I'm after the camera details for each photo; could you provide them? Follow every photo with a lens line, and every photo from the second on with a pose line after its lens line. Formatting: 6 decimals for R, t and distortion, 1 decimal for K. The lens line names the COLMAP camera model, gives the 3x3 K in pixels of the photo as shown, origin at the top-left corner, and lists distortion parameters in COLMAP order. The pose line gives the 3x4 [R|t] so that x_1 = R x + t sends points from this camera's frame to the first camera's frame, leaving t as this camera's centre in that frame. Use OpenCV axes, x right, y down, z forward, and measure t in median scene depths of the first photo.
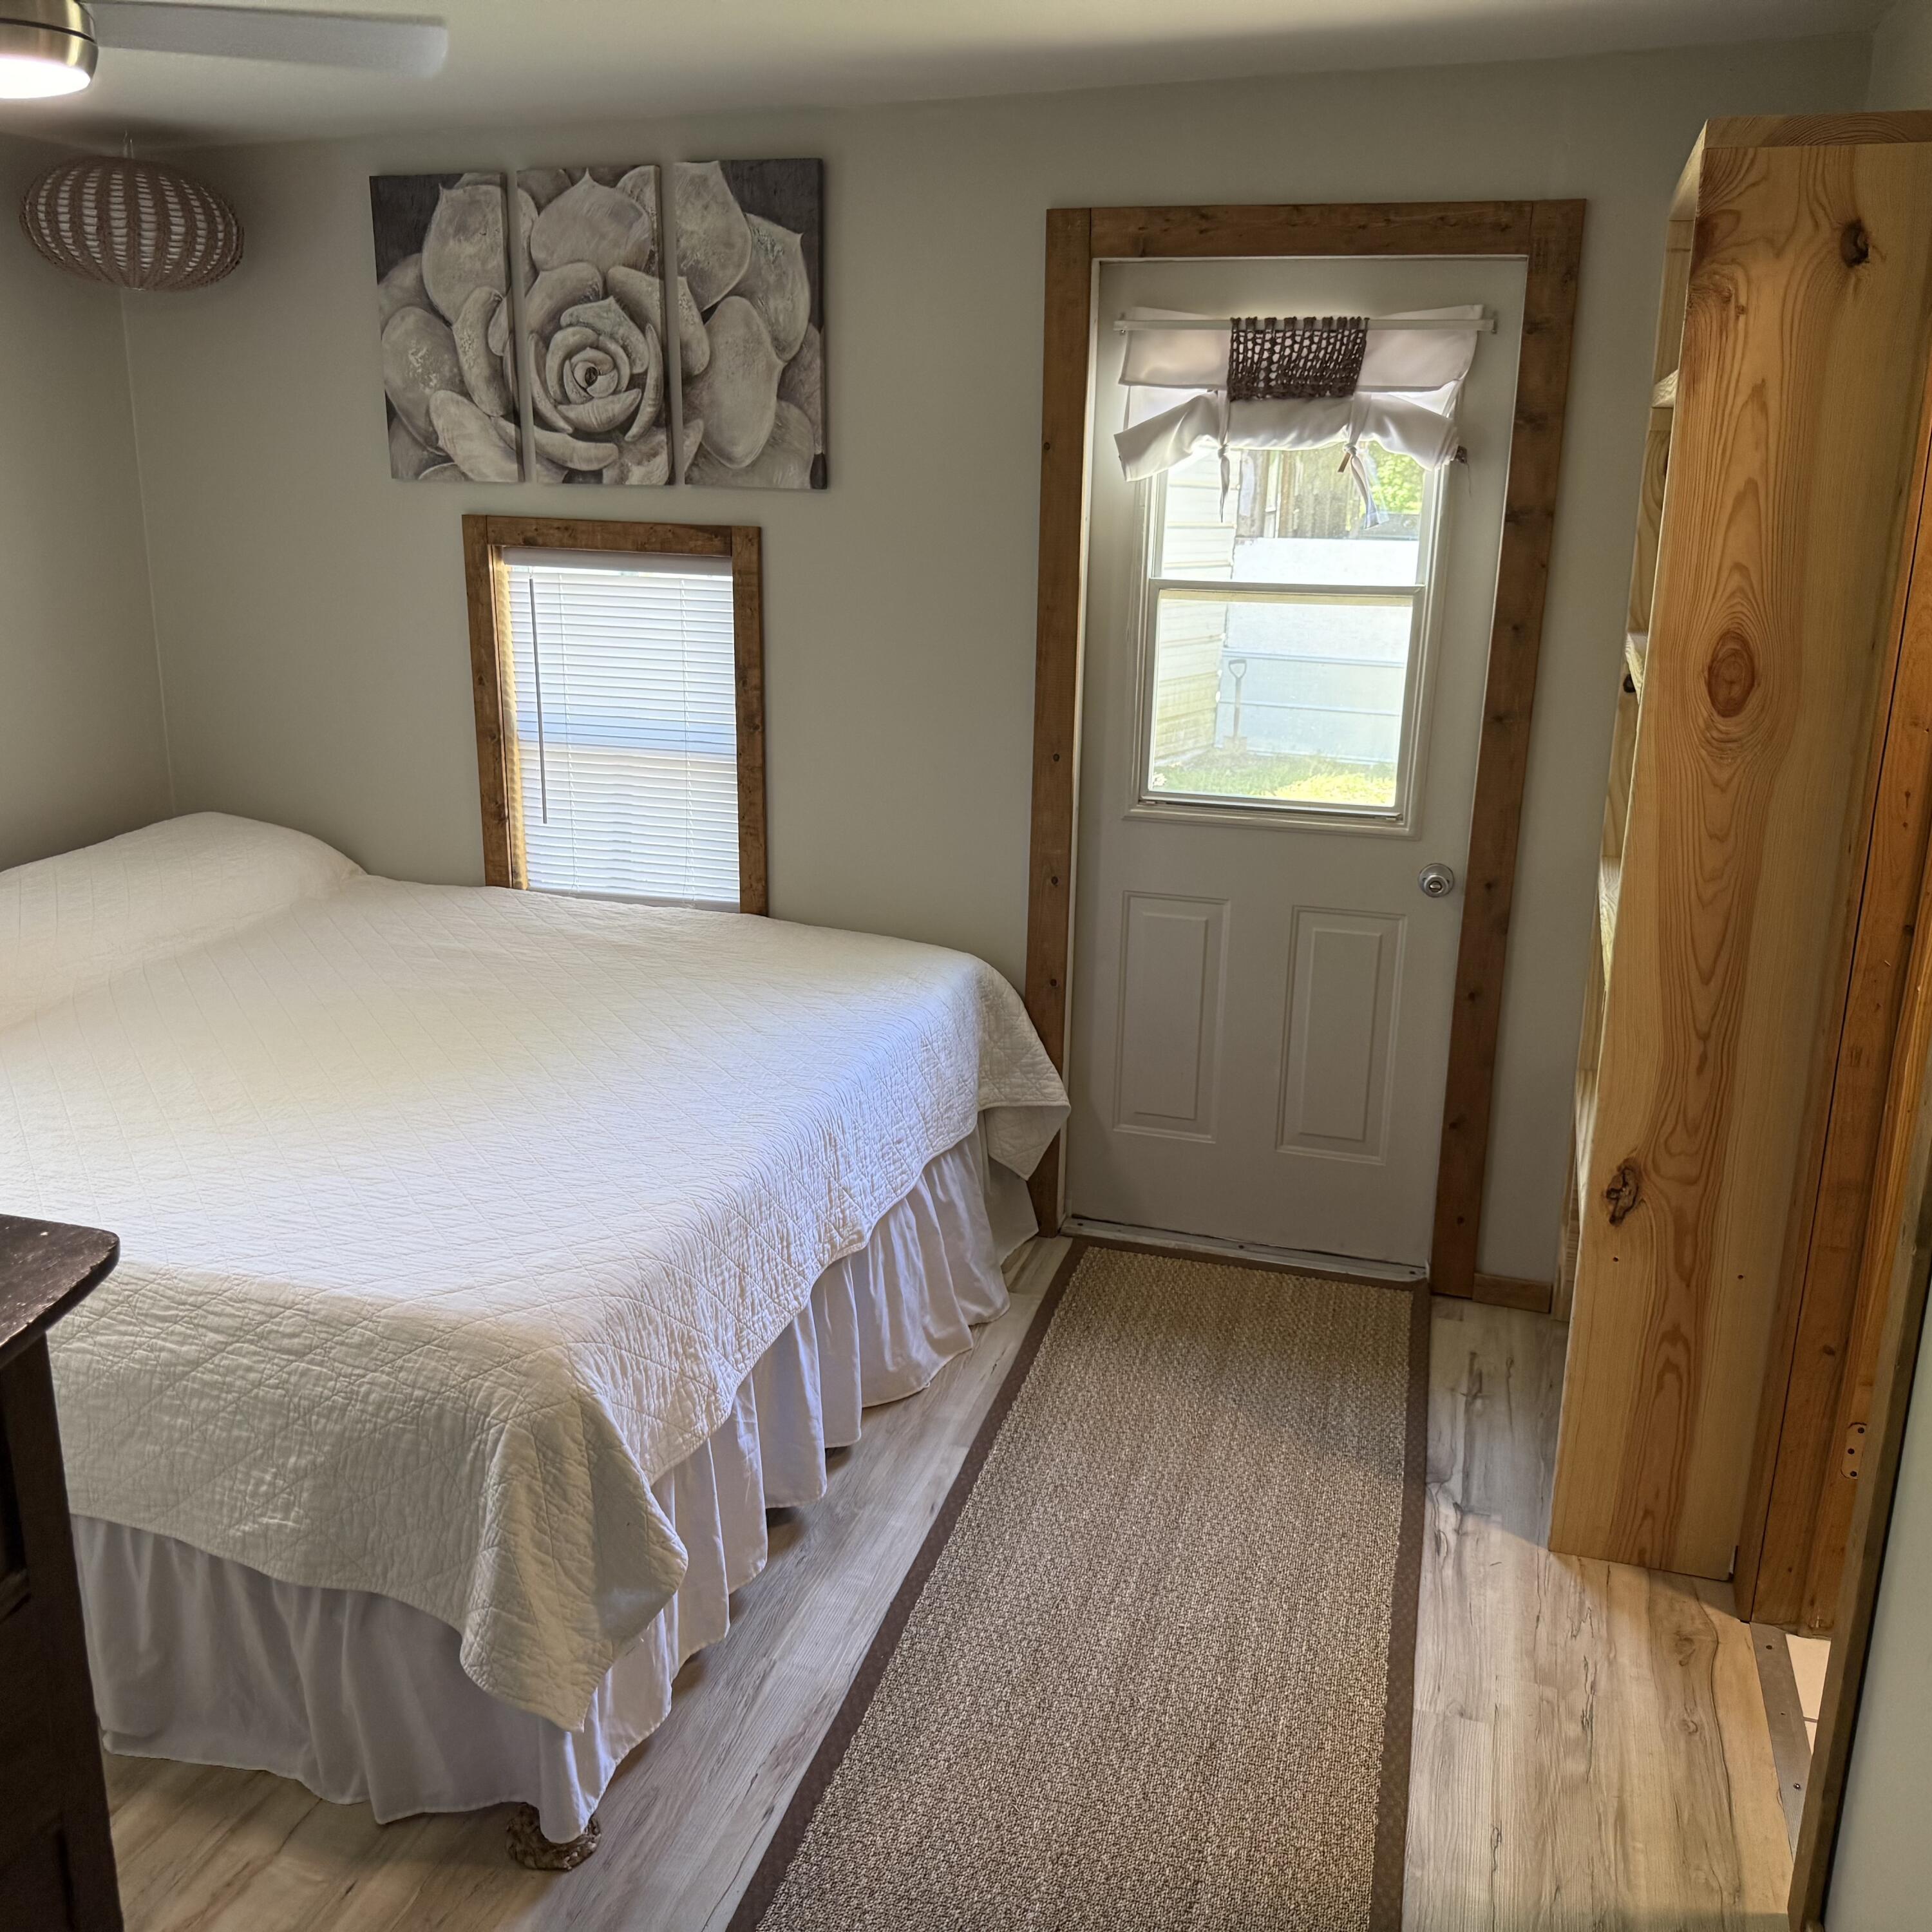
lens RADIAL K [[1824.0, 0, 958.8], [0, 1824.0, 957.2], [0, 0, 1]] dist [-0.009956, 0.000000]
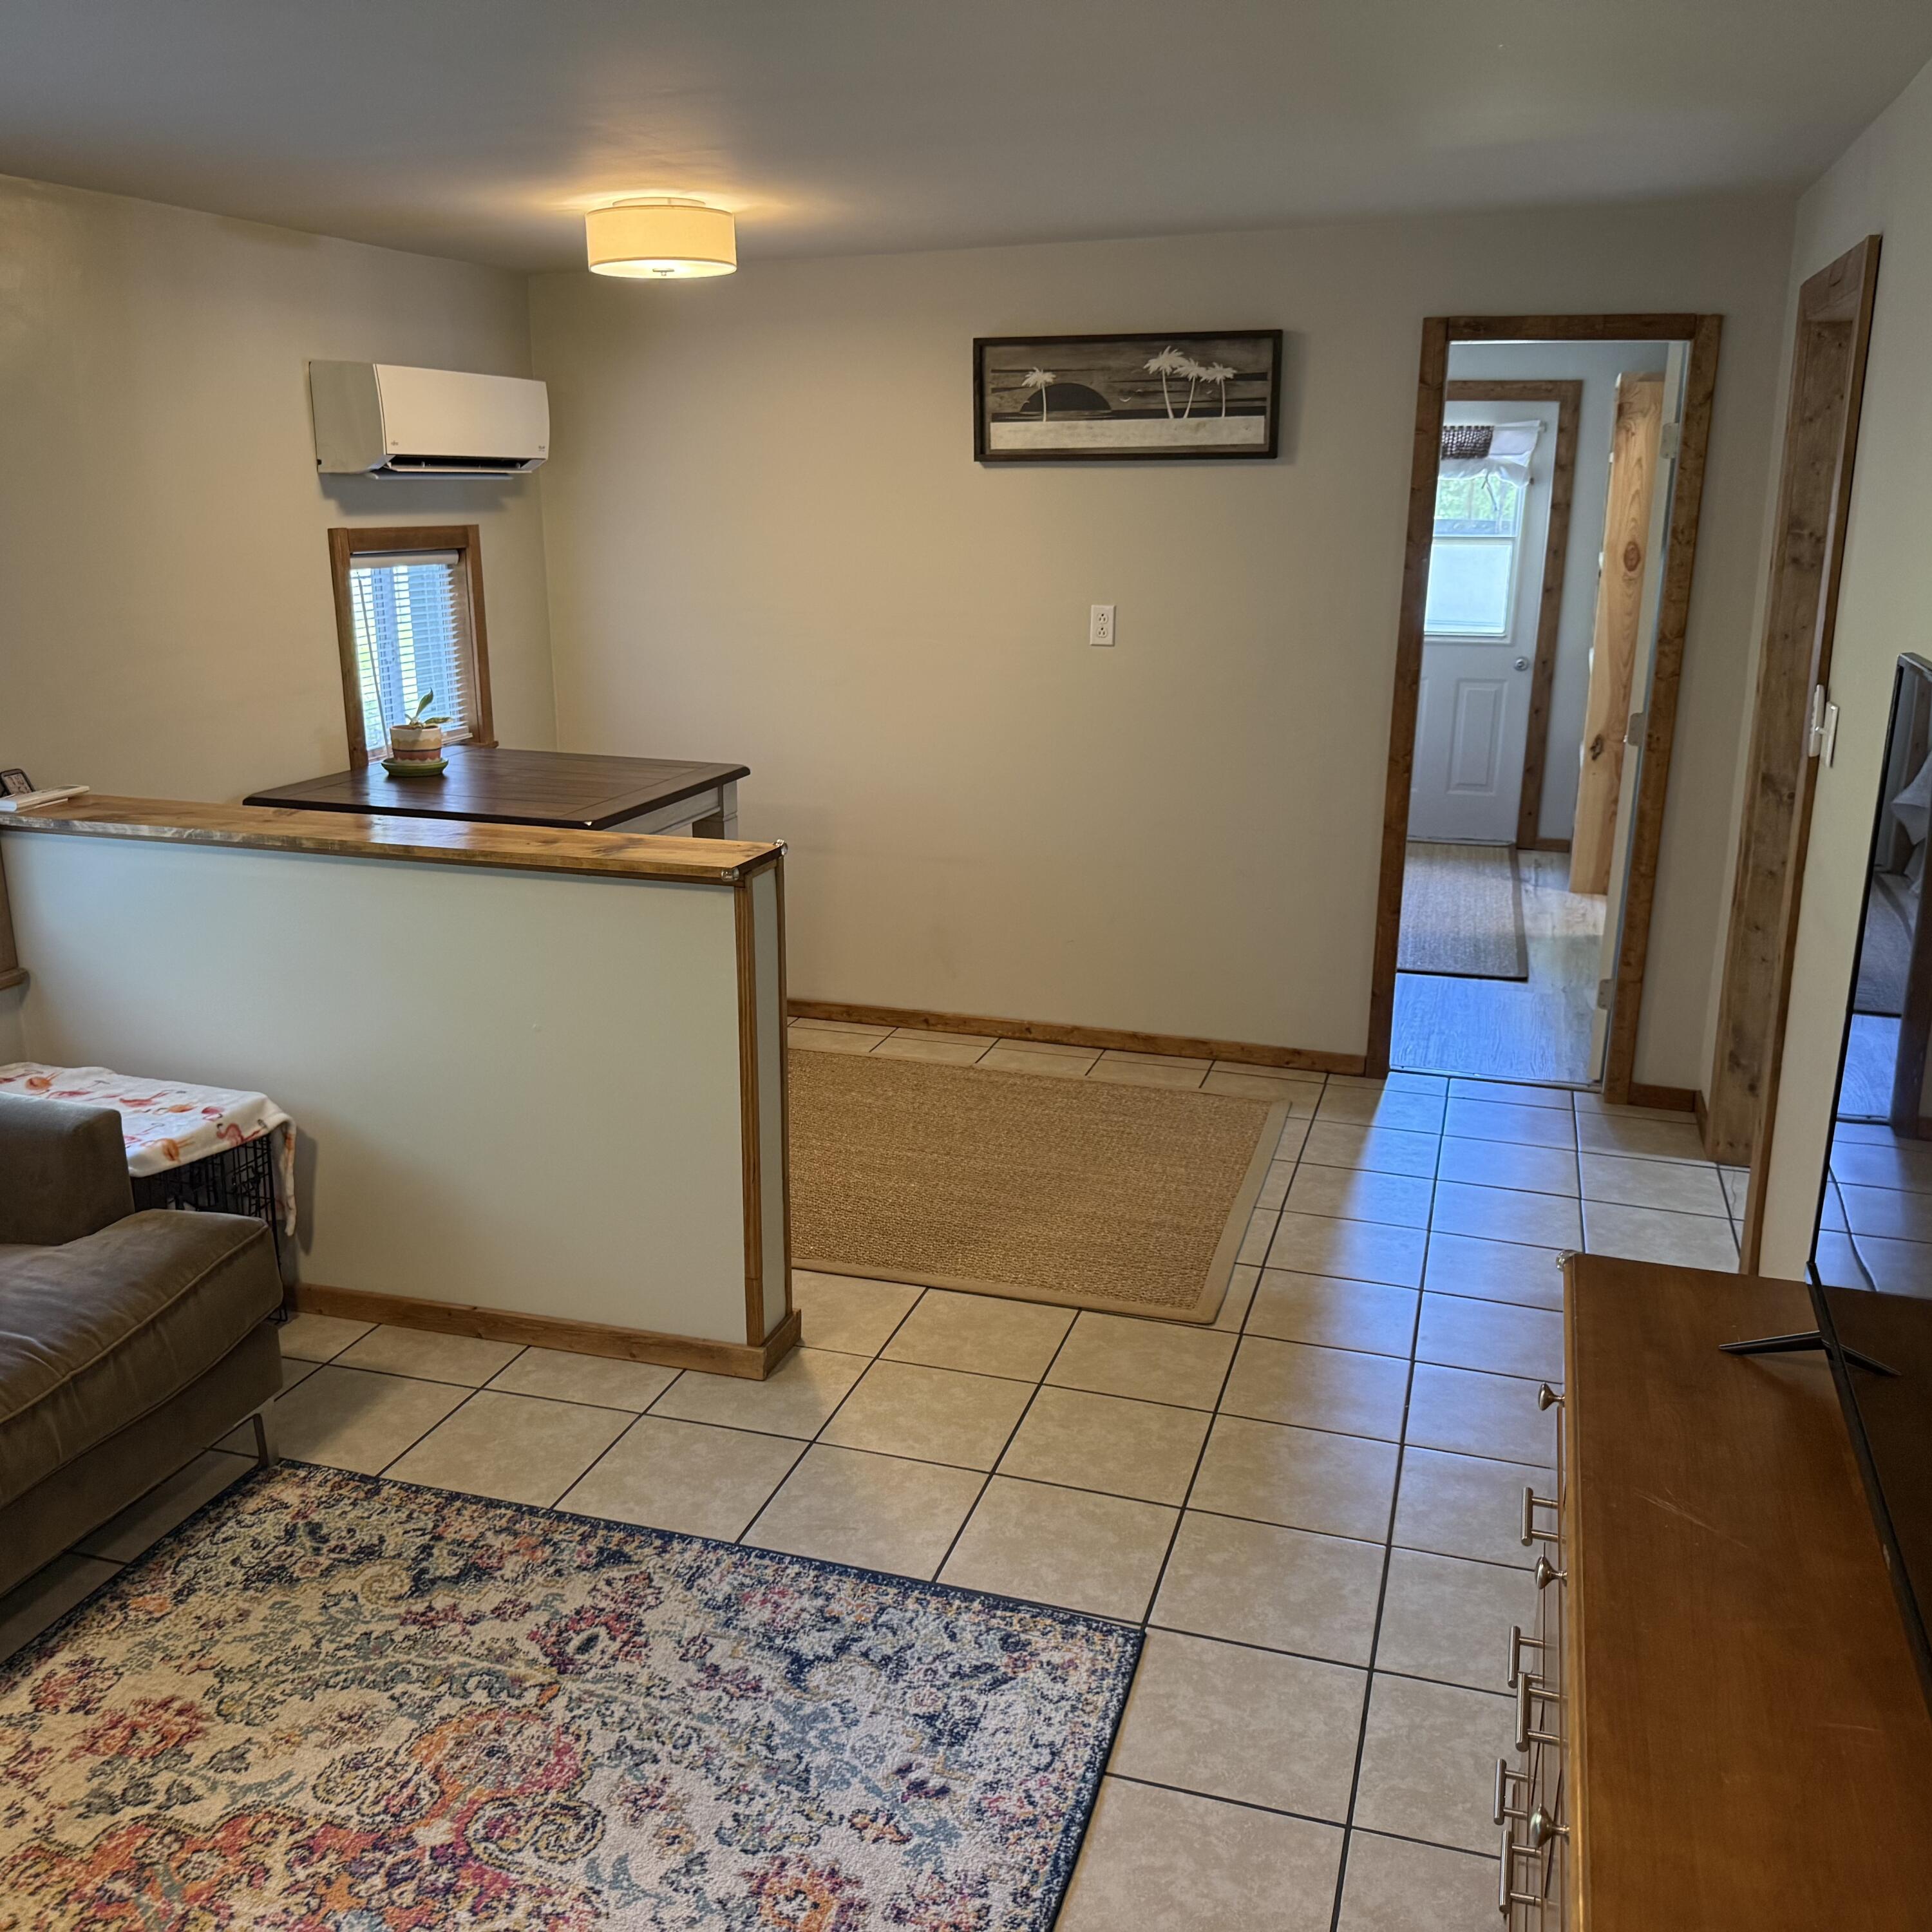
lens RADIAL K [[1824.0, 0, 955.7], [0, 1824.0, 975.7], [0, 0, 1]] dist [-0.009956, 0.000000]
pose [[0.999965, -0.001049, -0.008331, -0.471831], [0.001018, 0.999993, -0.003732, 0.390064], [0.008335, 0.003724, 0.999958, -1.427385]]
